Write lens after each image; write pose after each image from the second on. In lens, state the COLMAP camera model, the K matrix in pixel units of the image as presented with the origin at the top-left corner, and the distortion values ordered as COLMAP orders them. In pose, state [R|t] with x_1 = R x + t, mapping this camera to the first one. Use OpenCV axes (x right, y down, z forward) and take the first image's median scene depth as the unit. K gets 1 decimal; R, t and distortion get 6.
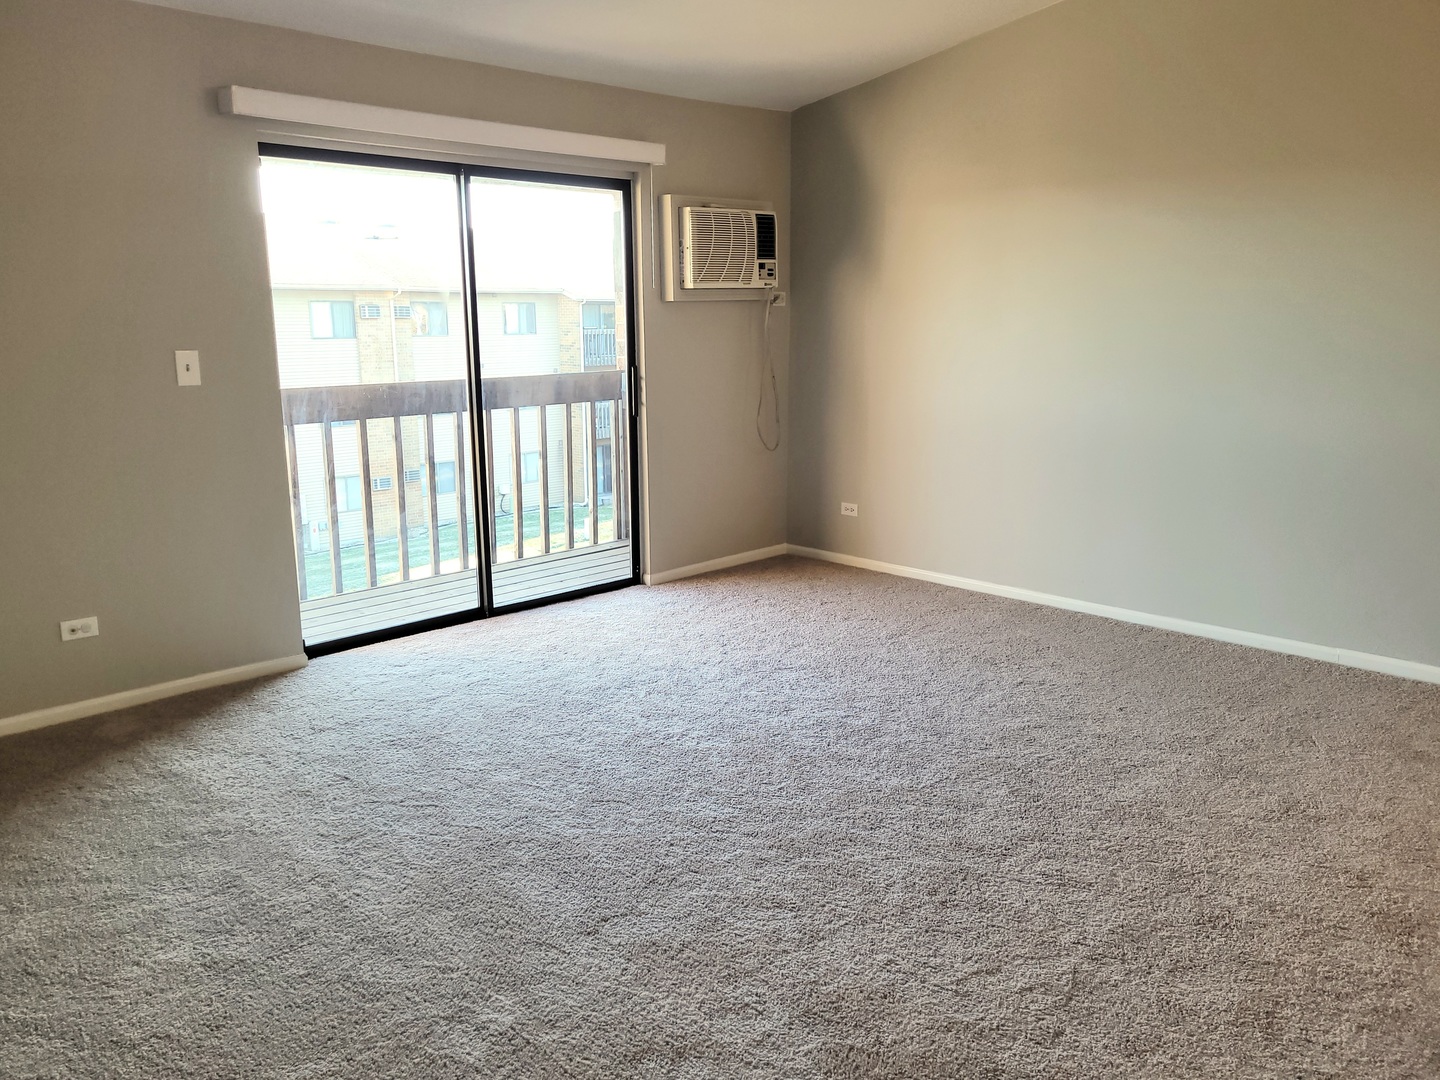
lens RADIAL K [[1120.8, 0, 720.0], [0, 1120.8, 540.0], [0, 0, 1]] dist [0.080887, -0.002516]
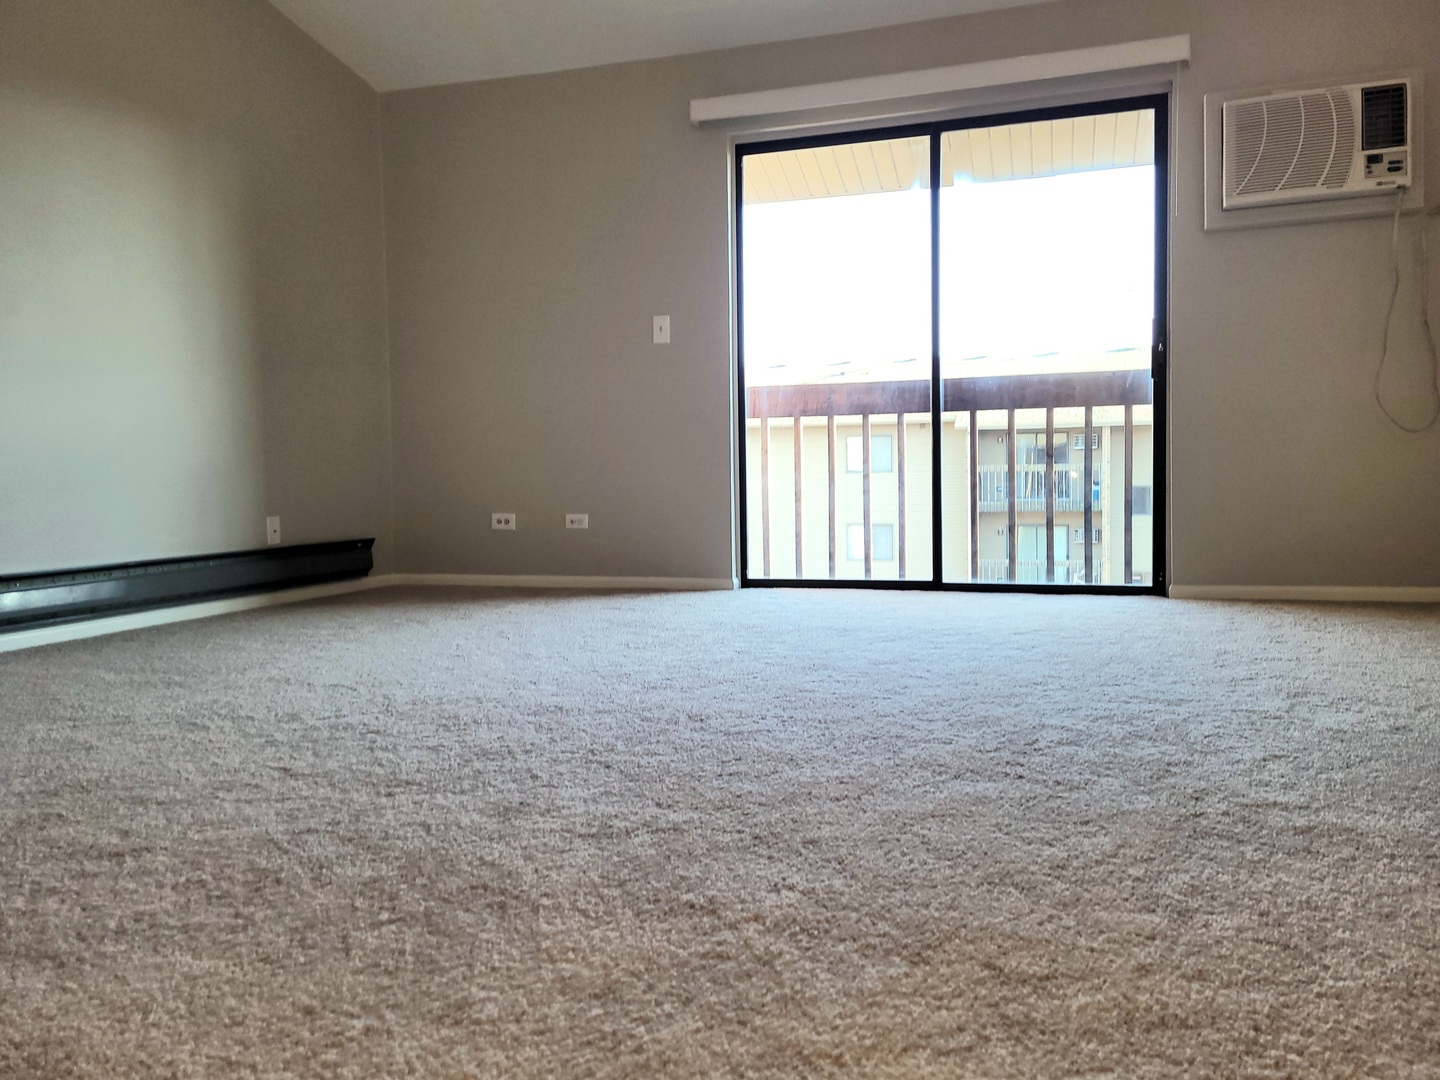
lens RADIAL K [[1097.2, 0, 720.0], [0, 1097.2, 540.0], [0, 0, 1]] dist [0.046675, -0.037240]
pose [[0.468618, 0.046861, -0.882157, 0.519136], [-0.168738, 0.984954, -0.037314, 0.091238], [0.867136, 0.166339, 0.469474, 0.411679]]
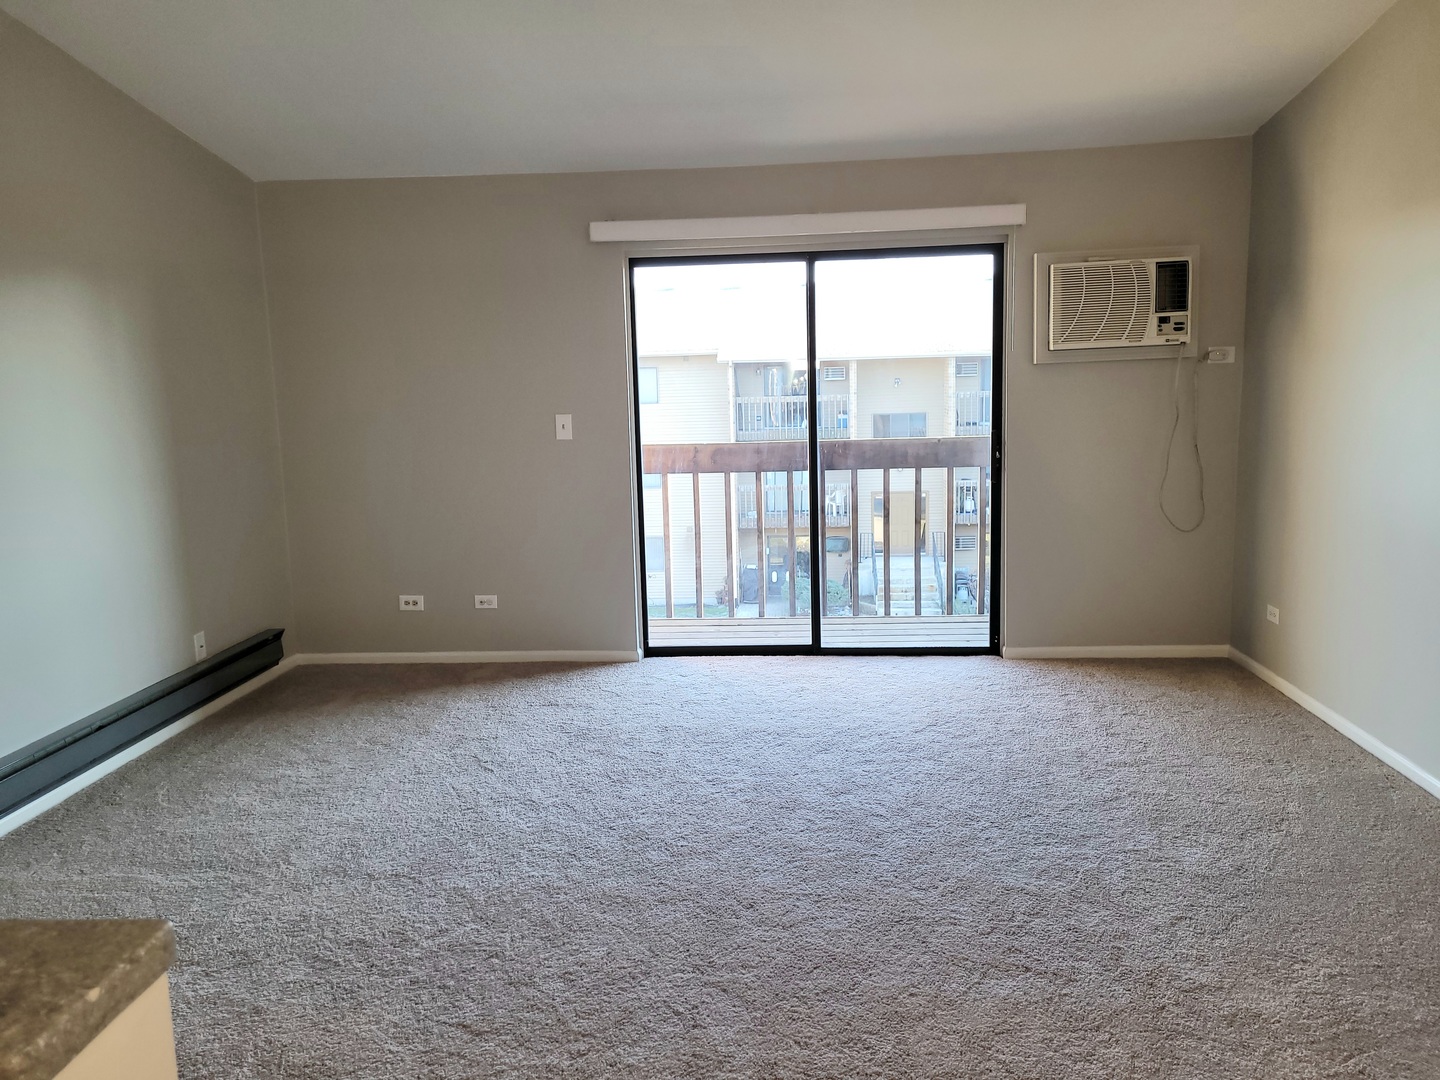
lens RADIAL K [[1074.5, 0, 720.0], [0, 1074.5, 540.0], [0, 0, 1]] dist [0.047463, -0.004865]
pose [[0.661728, 0.101568, -0.742832, 0.504390], [-0.130458, 0.991266, 0.019322, -0.051467], [0.738307, 0.084122, 0.669199, 0.222841]]
